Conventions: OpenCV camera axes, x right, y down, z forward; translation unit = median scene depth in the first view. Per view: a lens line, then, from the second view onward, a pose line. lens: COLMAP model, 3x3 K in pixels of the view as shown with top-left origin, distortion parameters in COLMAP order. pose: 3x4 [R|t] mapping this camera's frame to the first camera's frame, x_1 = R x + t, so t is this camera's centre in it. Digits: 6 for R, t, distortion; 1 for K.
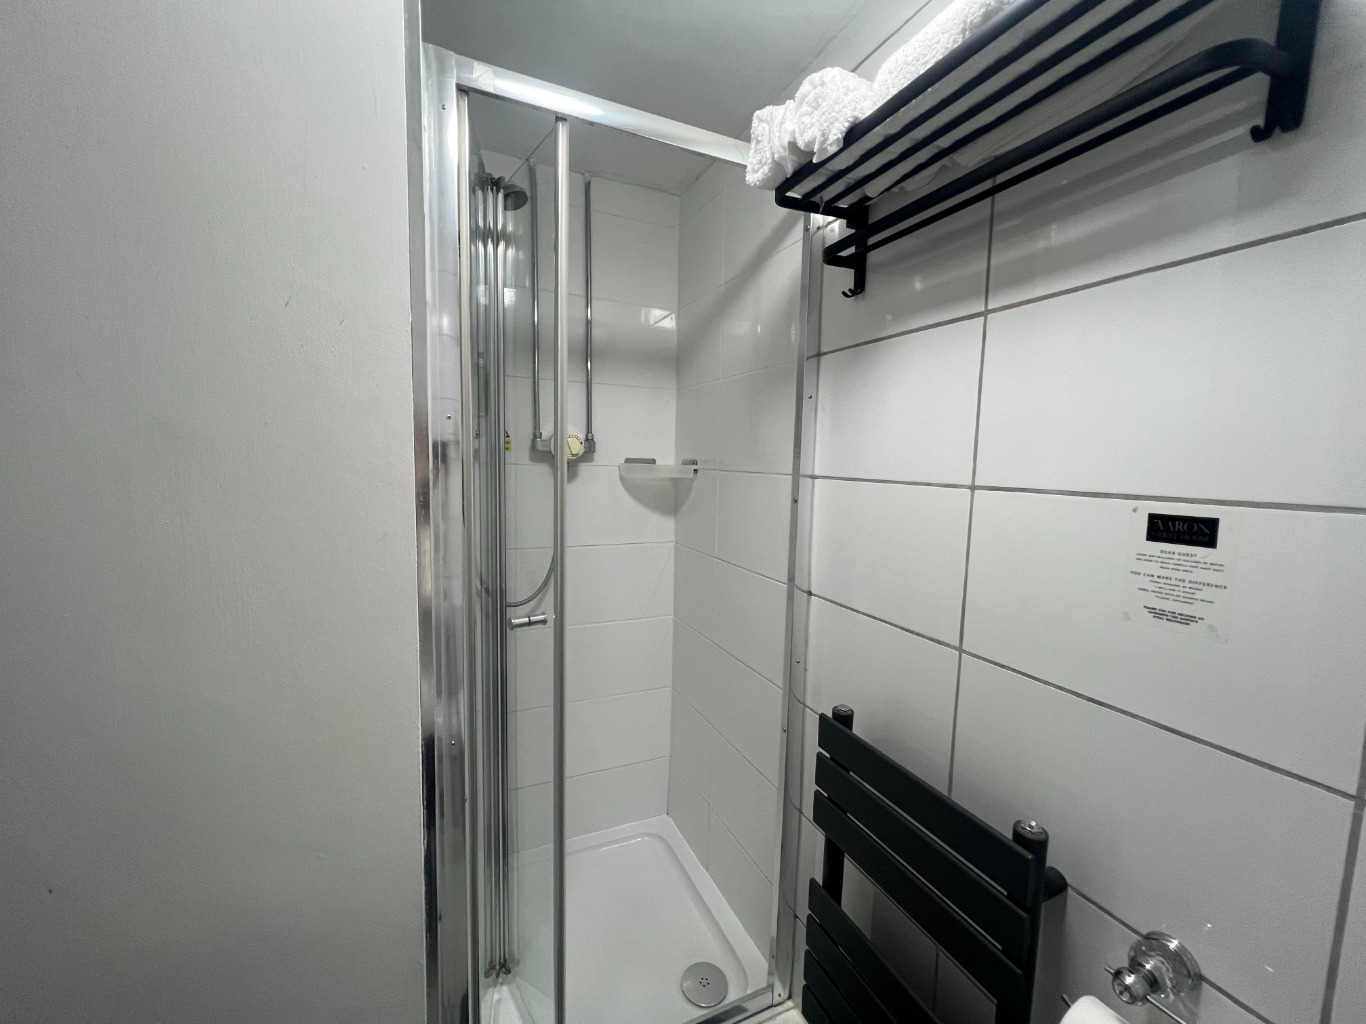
lens RADIAL K [[546.3, 0, 687.7], [0, 546.3, 518.2], [0, 0, 1]] dist [0.000734, -0.000146]
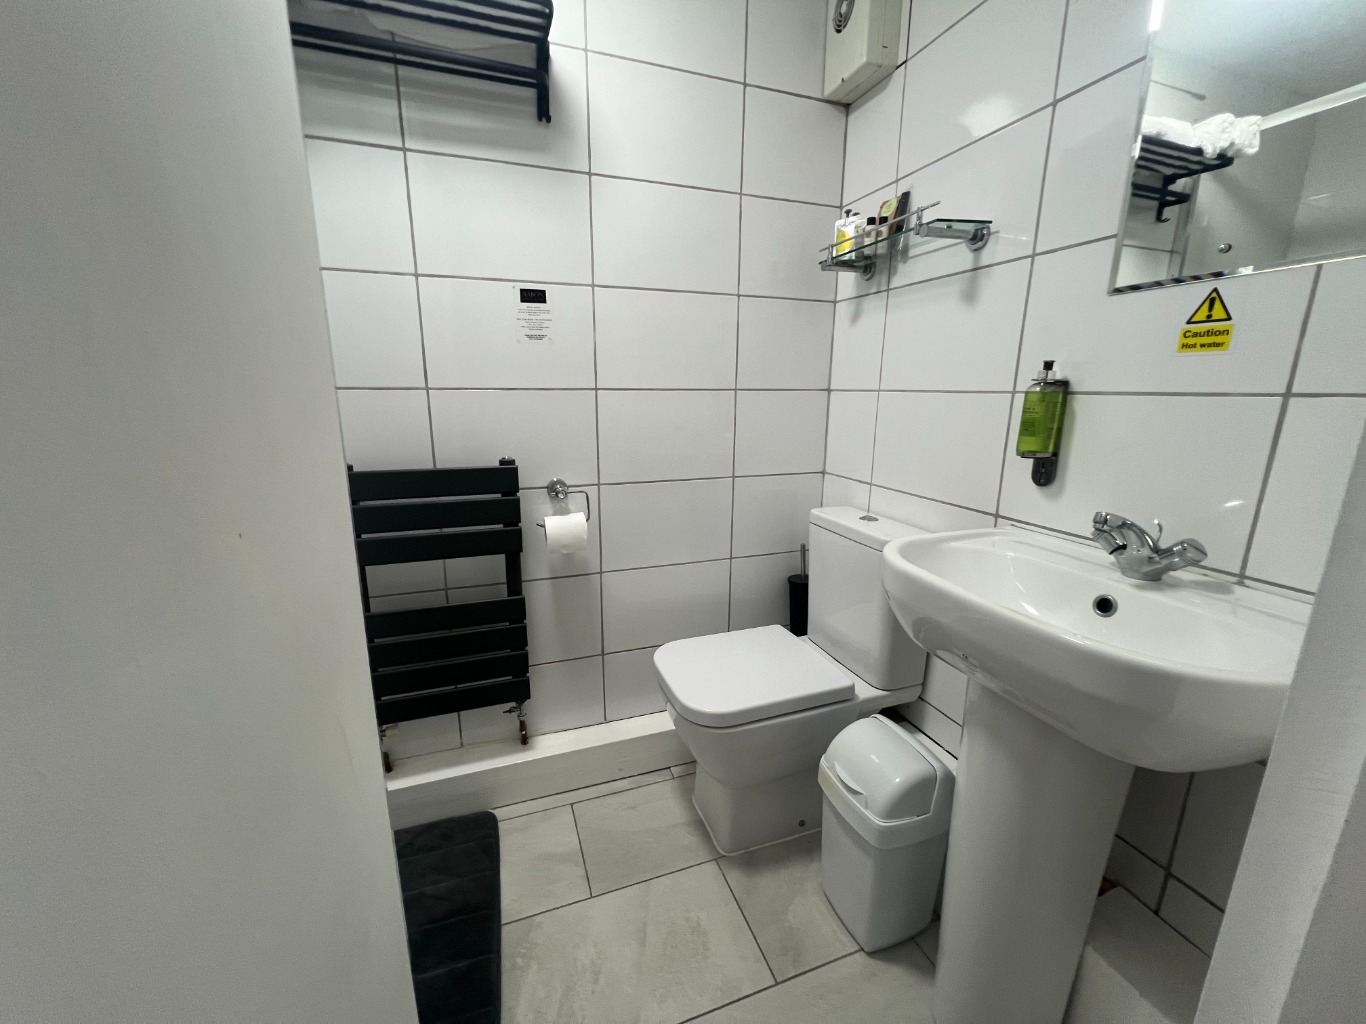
lens RADIAL K [[546.3, 0, 686.8], [0, 546.3, 509.9], [0, 0, 1]] dist [0.000734, -0.000146]
pose [[0.084318, -0.259889, 0.961950, -1.344245], [0.102549, 0.962525, 0.251055, 0.344646], [-0.991148, 0.077479, 0.107810, 0.181497]]
